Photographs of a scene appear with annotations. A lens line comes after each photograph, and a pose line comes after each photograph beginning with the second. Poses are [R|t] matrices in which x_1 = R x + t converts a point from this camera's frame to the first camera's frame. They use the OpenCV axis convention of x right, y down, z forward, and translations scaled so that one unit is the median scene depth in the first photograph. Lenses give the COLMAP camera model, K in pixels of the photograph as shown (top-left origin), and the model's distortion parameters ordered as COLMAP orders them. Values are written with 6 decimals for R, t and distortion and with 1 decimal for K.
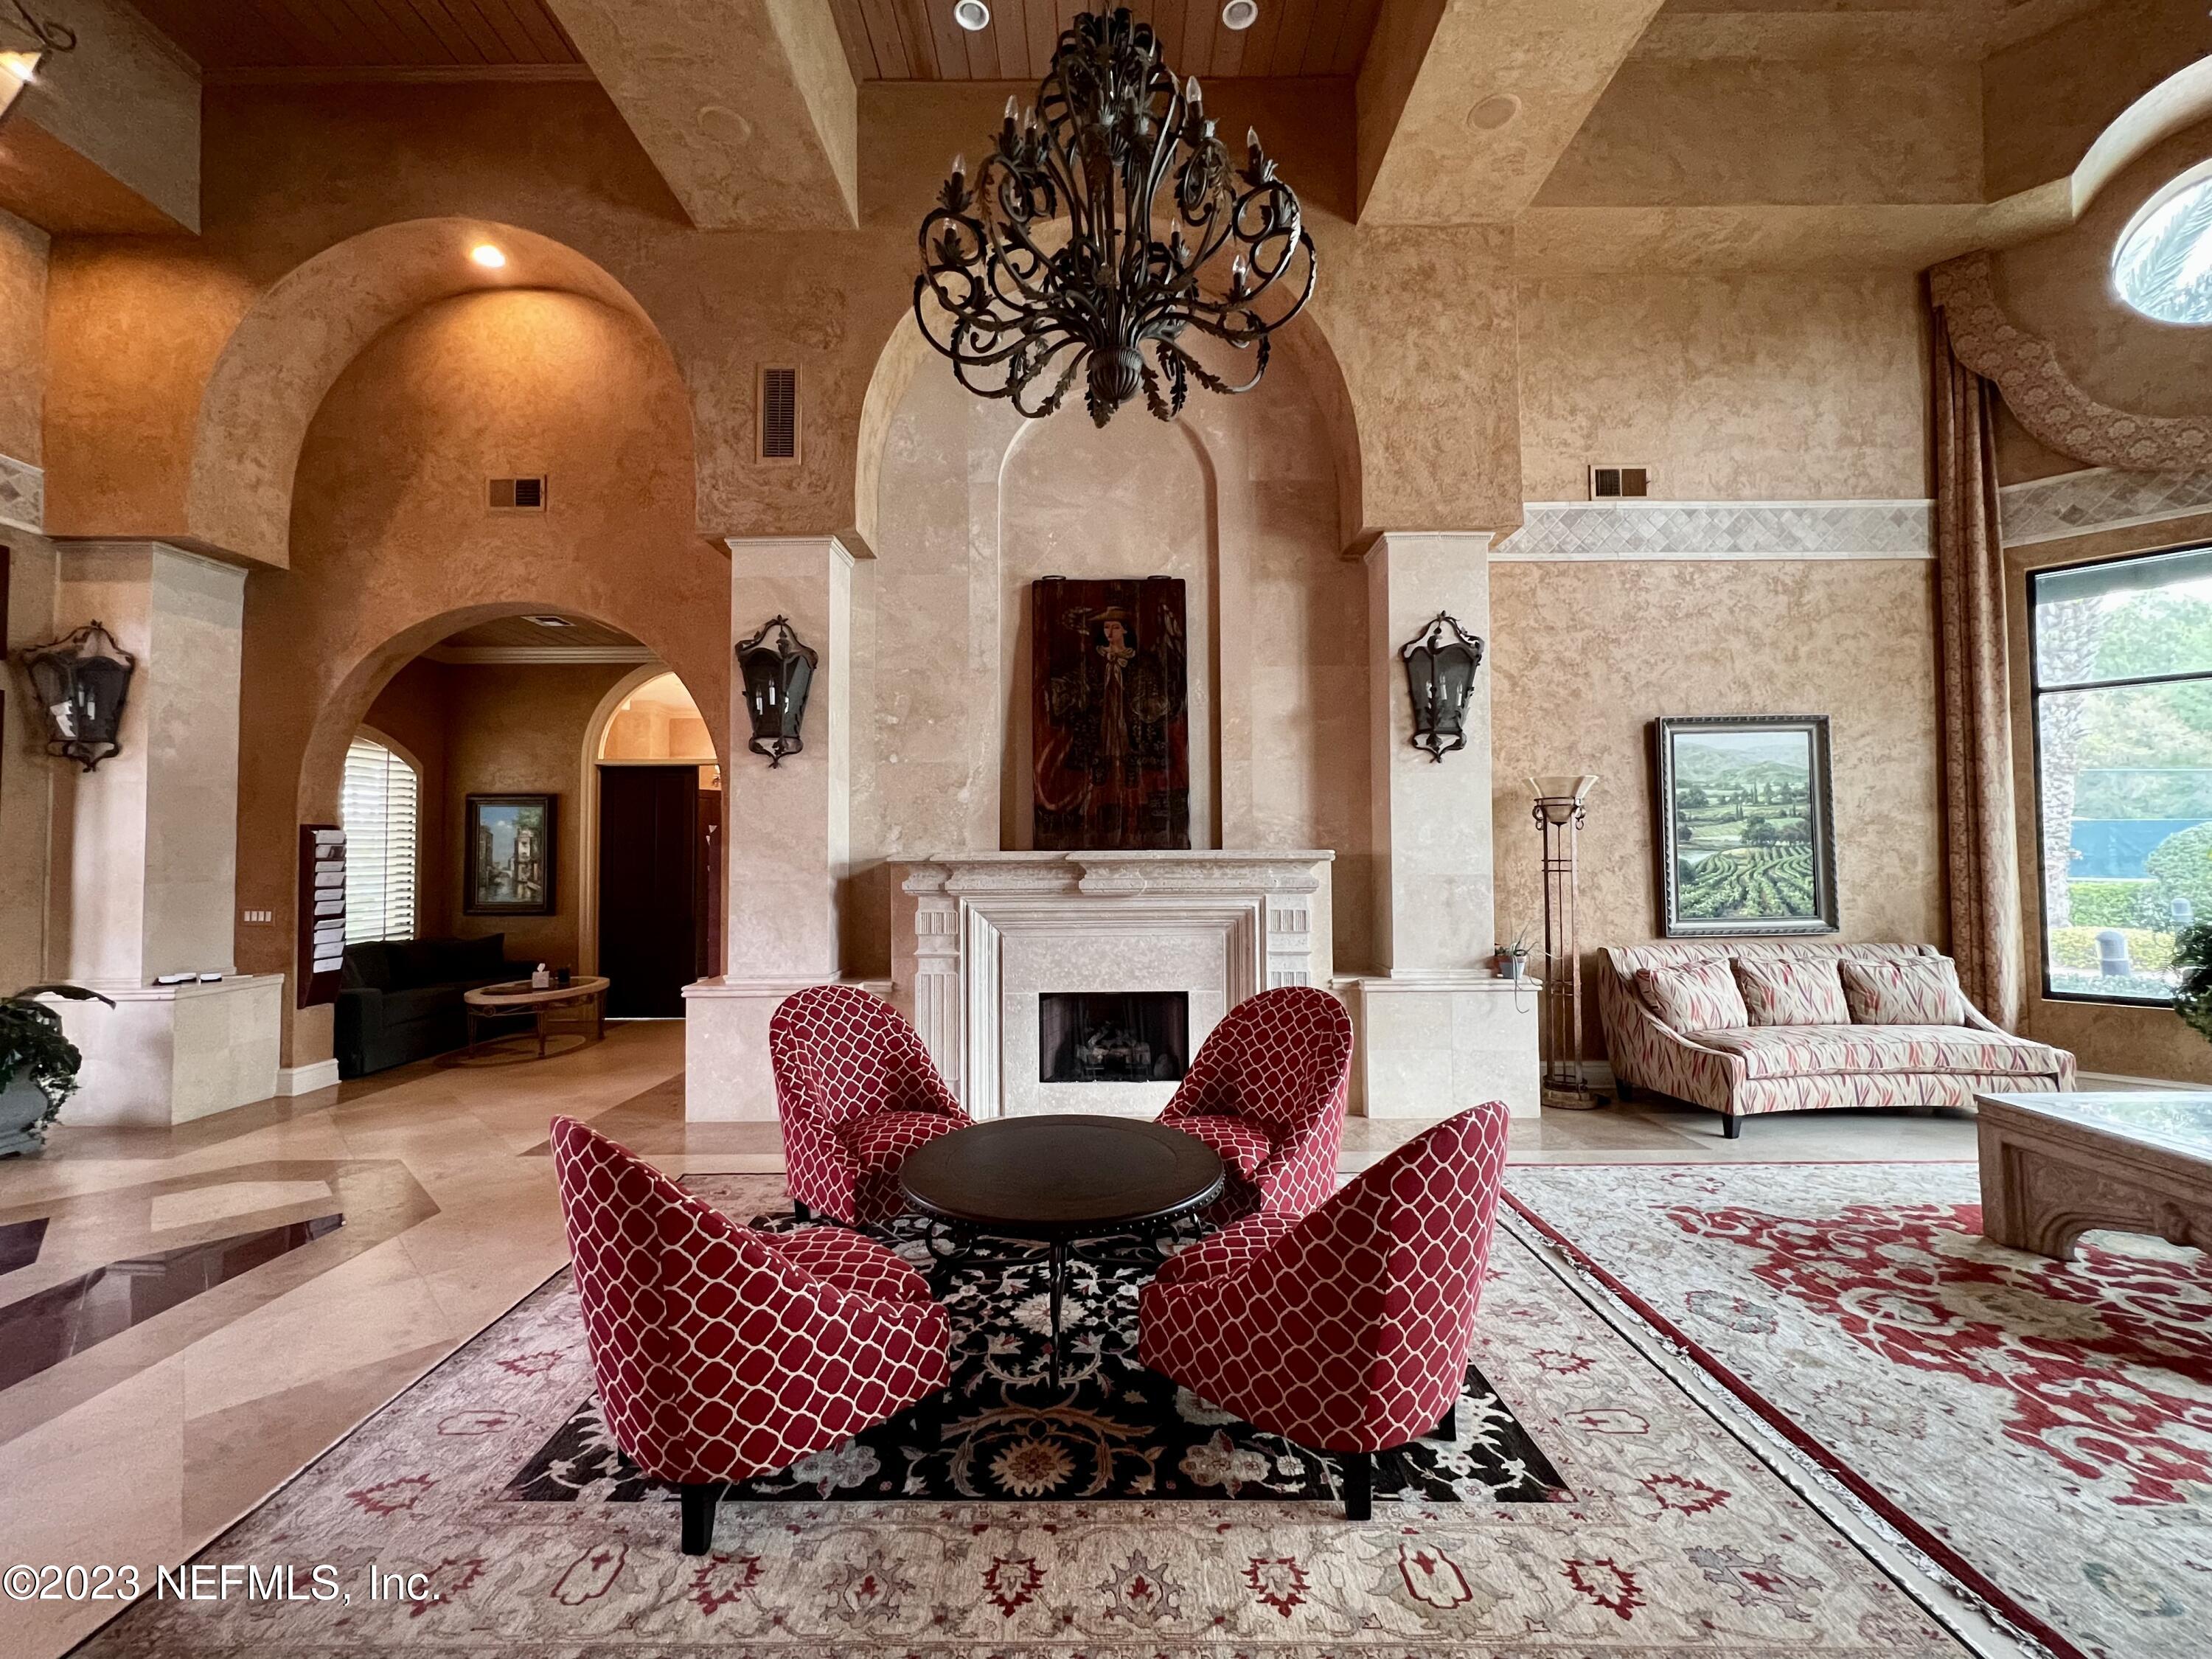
lens RADIAL K [[920.3, 0, 1106.0], [0, 920.3, 829.5], [0, 0, 1]] dist [0.000661, -0.000003]
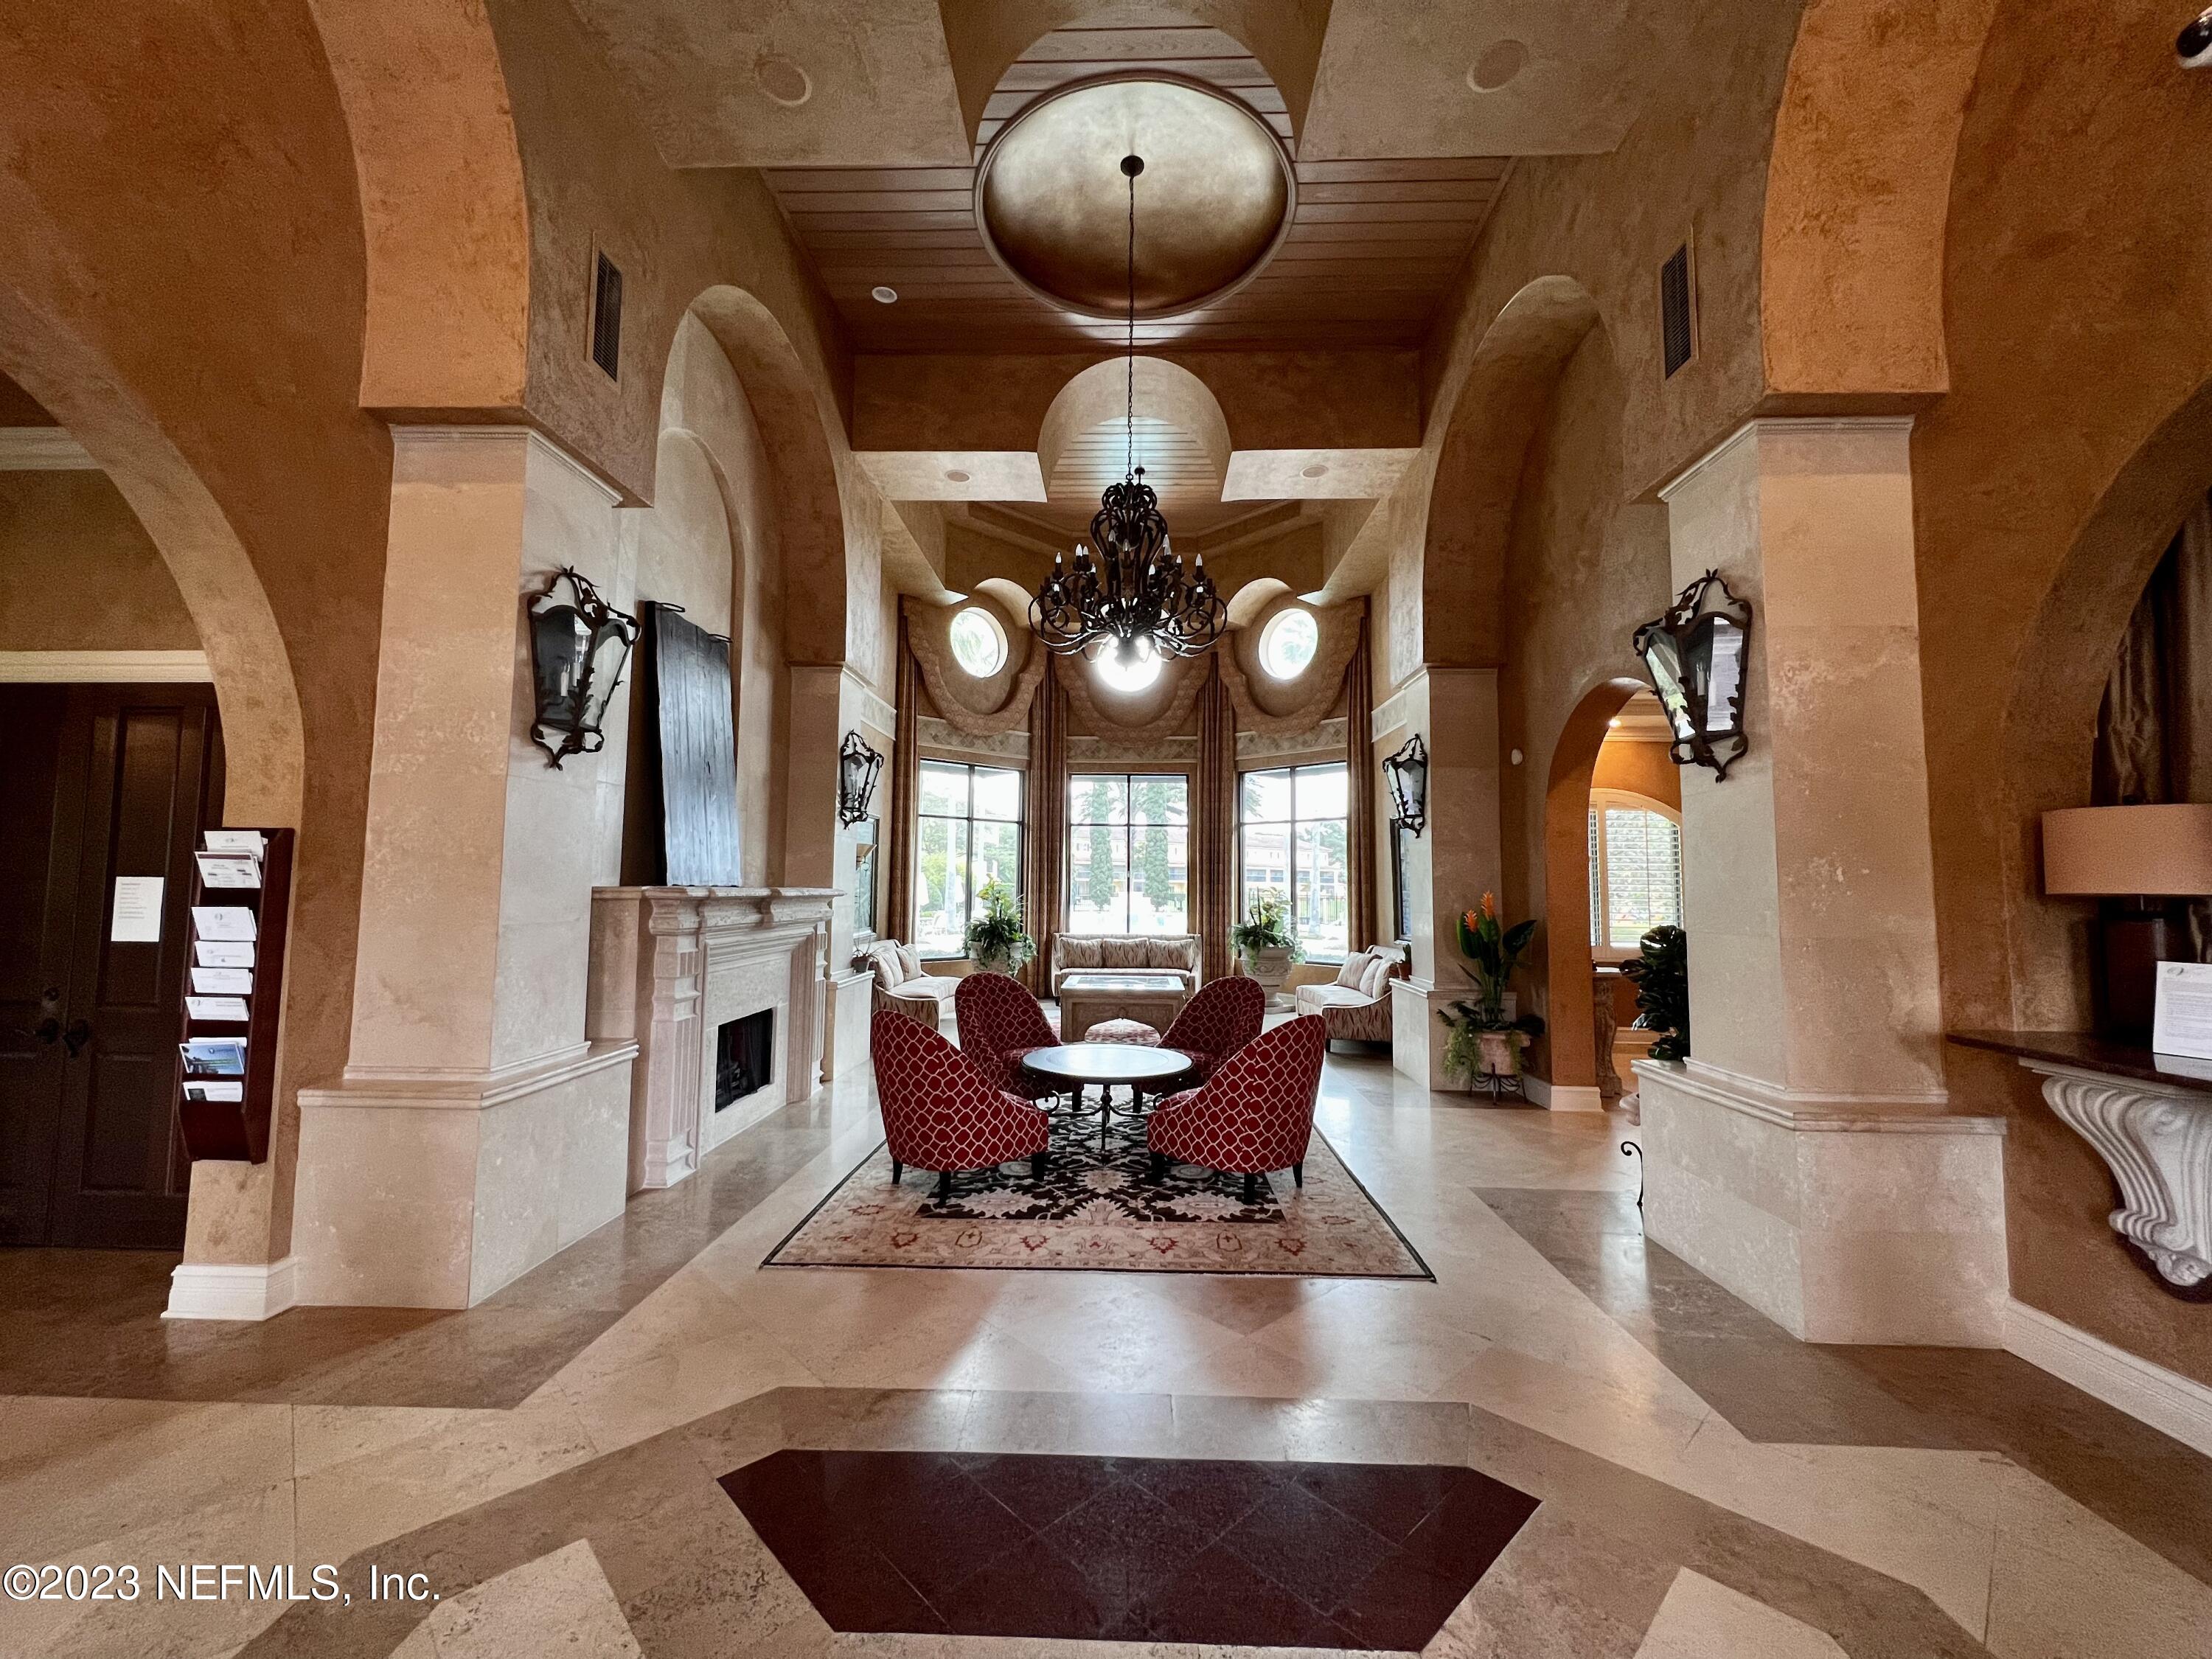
lens RADIAL K [[886.2, 0, 1106.0], [0, 886.2, 829.5], [0, 0, 1]] dist [0.001570, -0.000245]
pose [[0.029284, 0.076061, 0.996673, -1.792507], [-0.043163, 0.996267, -0.074762, 0.025304], [-0.998639, -0.040830, 0.032457, 0.920585]]
